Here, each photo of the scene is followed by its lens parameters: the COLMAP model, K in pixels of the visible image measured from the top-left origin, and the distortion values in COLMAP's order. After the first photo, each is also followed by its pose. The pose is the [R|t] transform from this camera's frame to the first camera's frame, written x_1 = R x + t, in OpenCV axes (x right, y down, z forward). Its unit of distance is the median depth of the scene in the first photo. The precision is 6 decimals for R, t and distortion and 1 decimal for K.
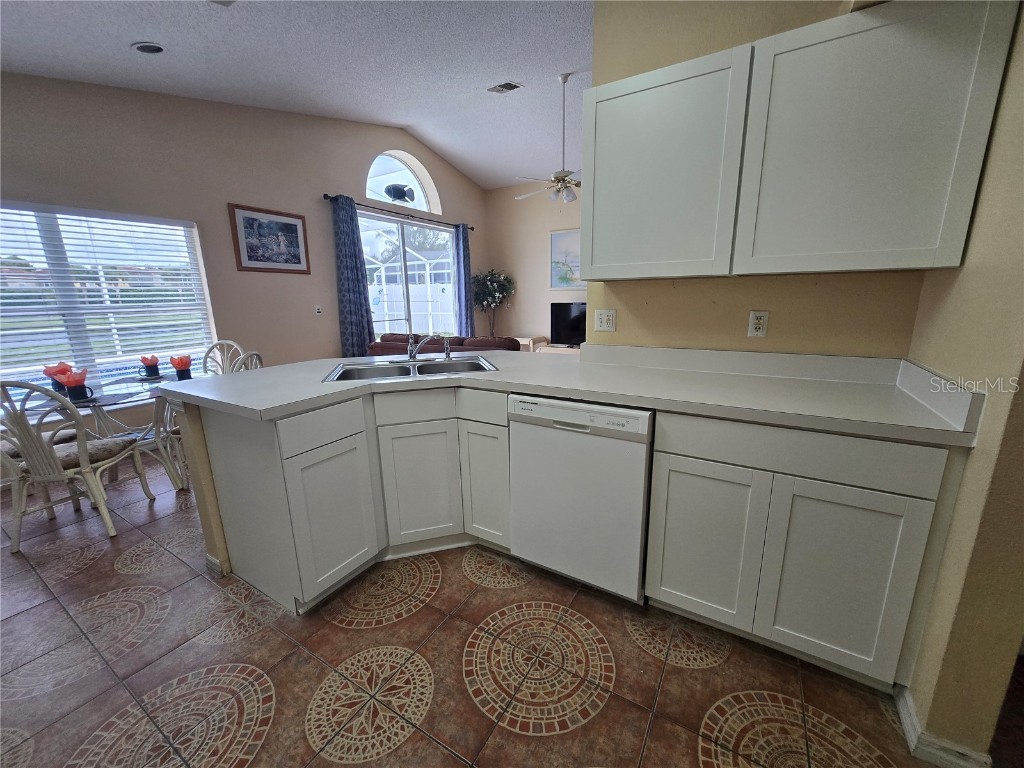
lens RADIAL K [[402.8, 0, 511.8], [0, 402.8, 386.0], [0, 0, 1]] dist [-0.003231, 0.000514]
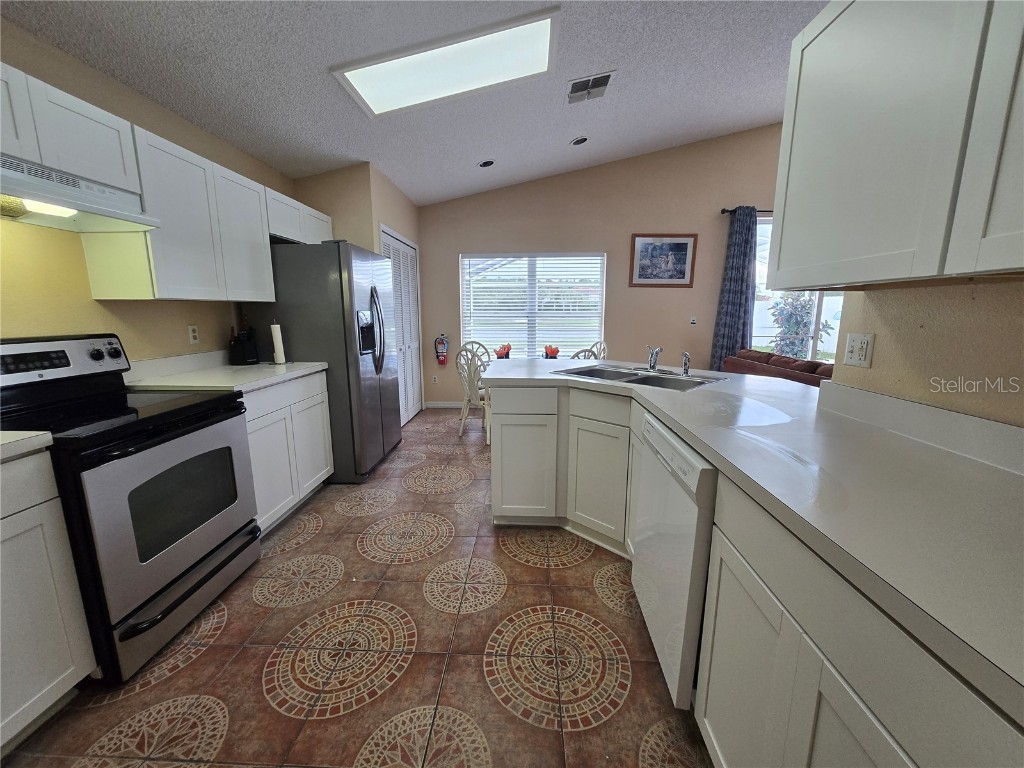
lens RADIAL K [[402.8, 0, 512.4], [0, 402.8, 384.2], [0, 0, 1]] dist [-0.003231, 0.000514]
pose [[0.478136, 0.174412, -0.860794, 0.360526], [-0.202059, 0.975639, 0.085446, -0.034478], [0.854727, 0.133076, 0.501730, 0.137245]]
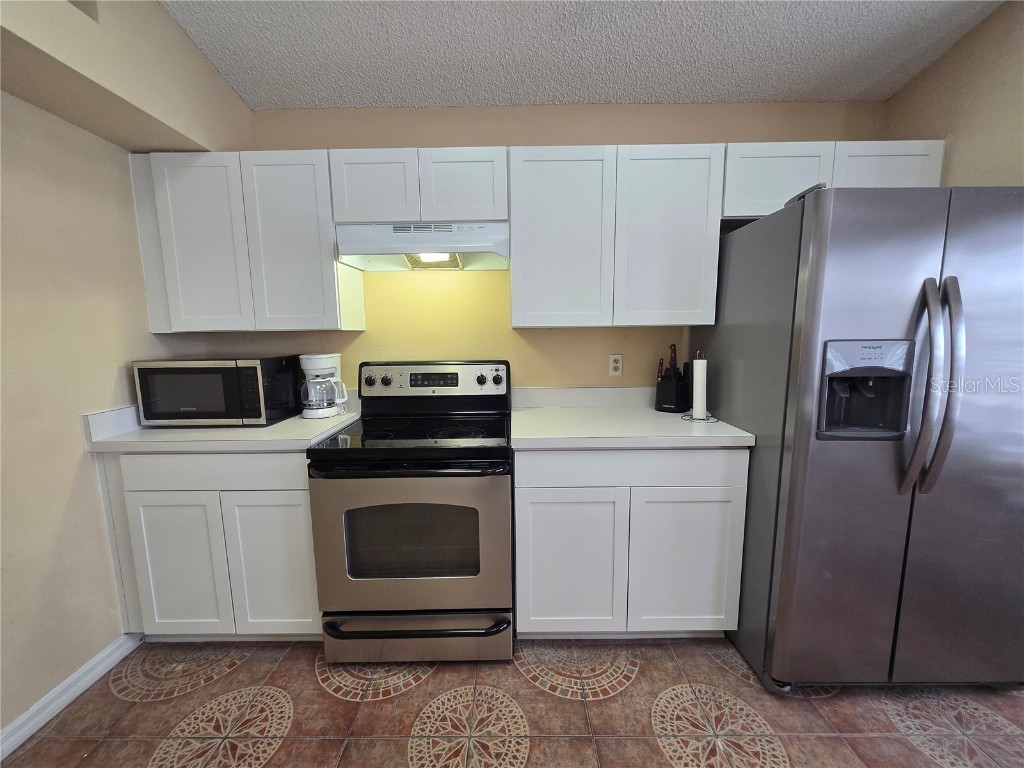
lens RADIAL K [[402.8, 0, 510.1], [0, 402.8, 385.7], [0, 0, 1]] dist [-0.003231, 0.000514]
pose [[-0.860900, 0.096094, -0.499617, -0.133957], [-0.084517, 0.941347, 0.326686, -0.107949], [0.501705, 0.323470, -0.802284, 0.444876]]
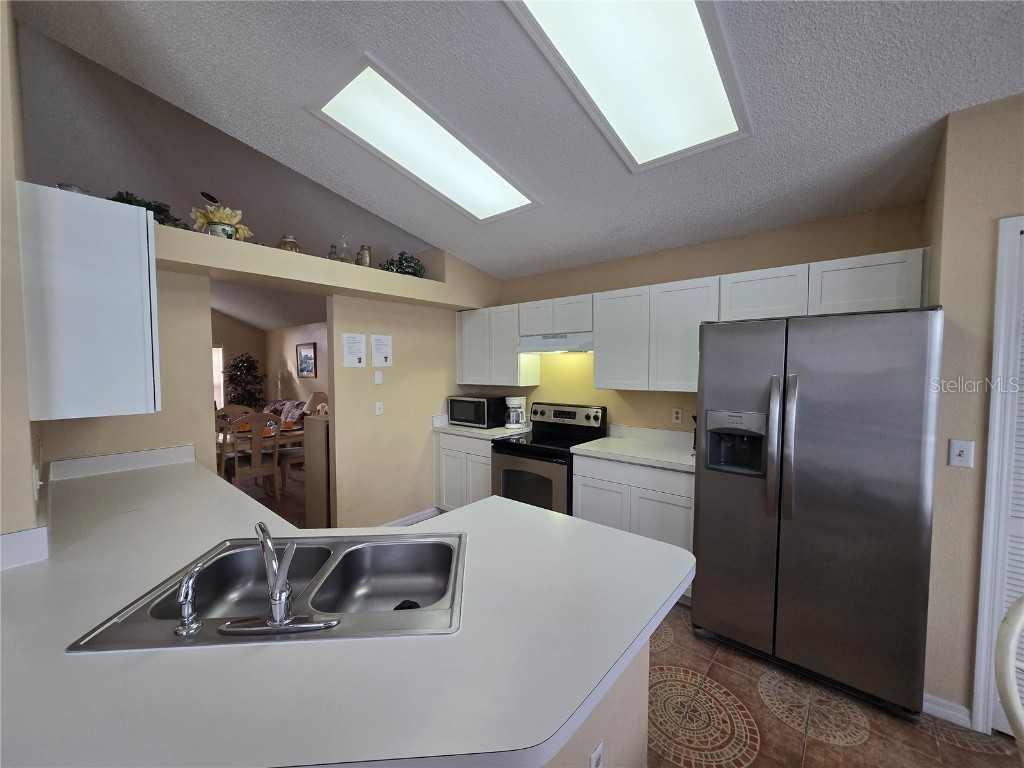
lens RADIAL K [[402.8, 0, 508.7], [0, 402.8, 385.4], [0, 0, 1]] dist [-0.003231, 0.000514]
pose [[-0.983916, 0.014272, 0.178059, -0.394598], [0.060557, 0.964427, 0.257320, -0.279876], [-0.168052, 0.263964, -0.949780, 0.953276]]
